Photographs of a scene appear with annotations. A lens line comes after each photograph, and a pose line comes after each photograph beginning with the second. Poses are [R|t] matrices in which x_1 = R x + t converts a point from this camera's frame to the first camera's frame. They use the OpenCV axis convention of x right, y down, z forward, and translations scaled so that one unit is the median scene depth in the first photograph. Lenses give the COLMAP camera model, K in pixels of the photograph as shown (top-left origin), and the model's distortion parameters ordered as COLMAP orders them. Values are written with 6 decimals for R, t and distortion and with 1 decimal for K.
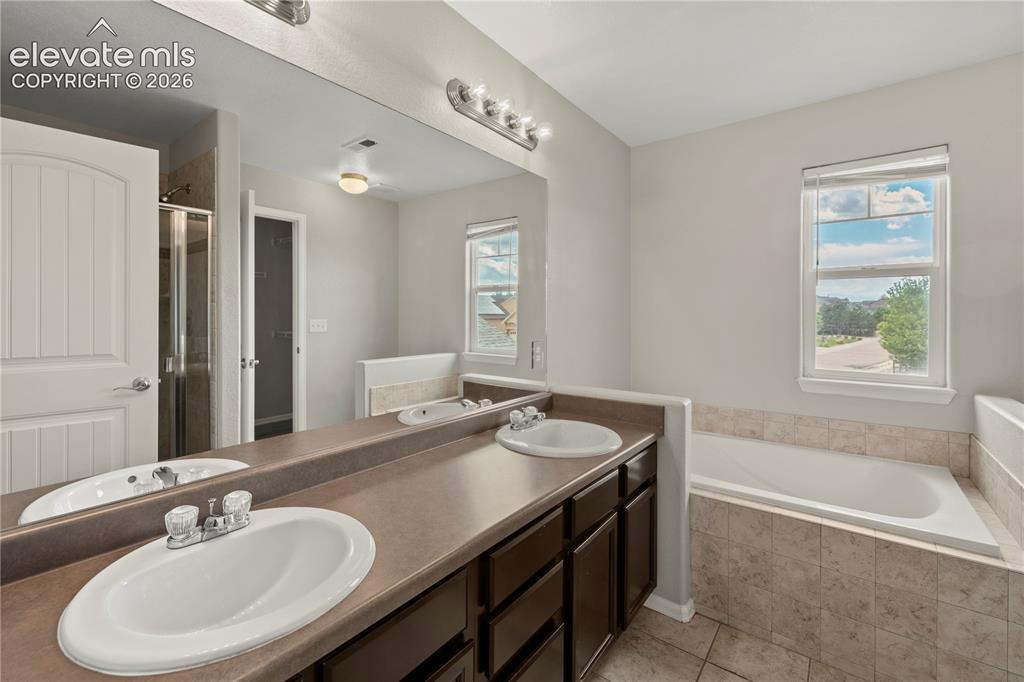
lens RADIAL K [[441.7, 0, 506.0], [0, 441.7, 315.2], [0, 0, 1]] dist [0.003695, 0.000121]
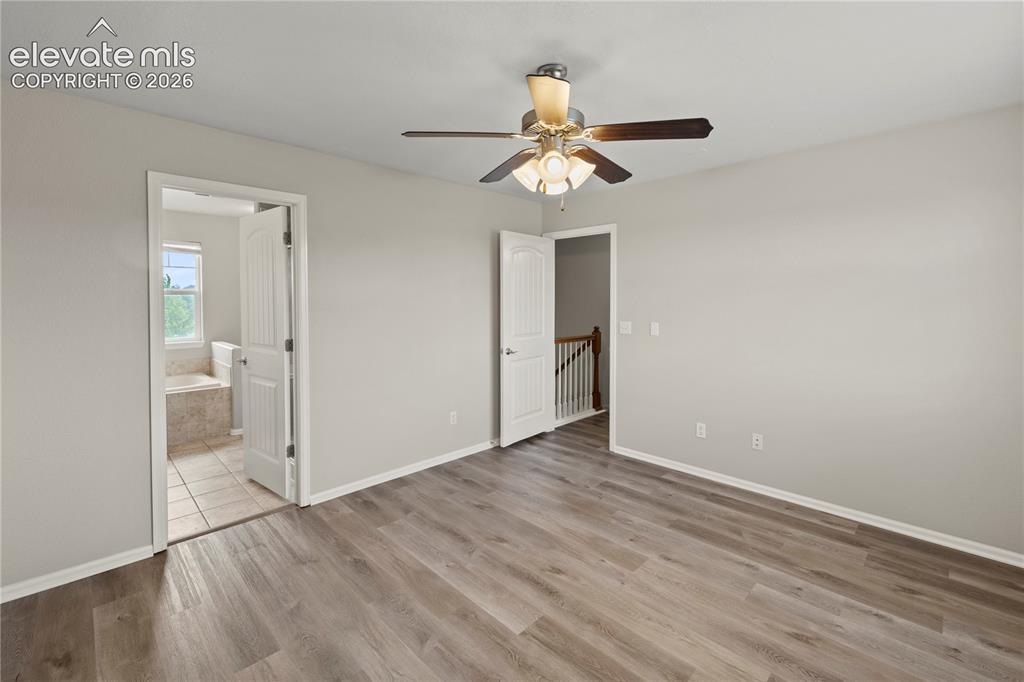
lens RADIAL K [[439.0, 0, 507.7], [0, 439.0, 308.4], [0, 0, 1]] dist [0.000221, -0.000014]
pose [[0.138624, -0.023818, 0.990059, -1.215501], [0.003373, 0.999716, 0.023578, -0.067951], [-0.990339, 0.000071, 0.138665, -1.050761]]
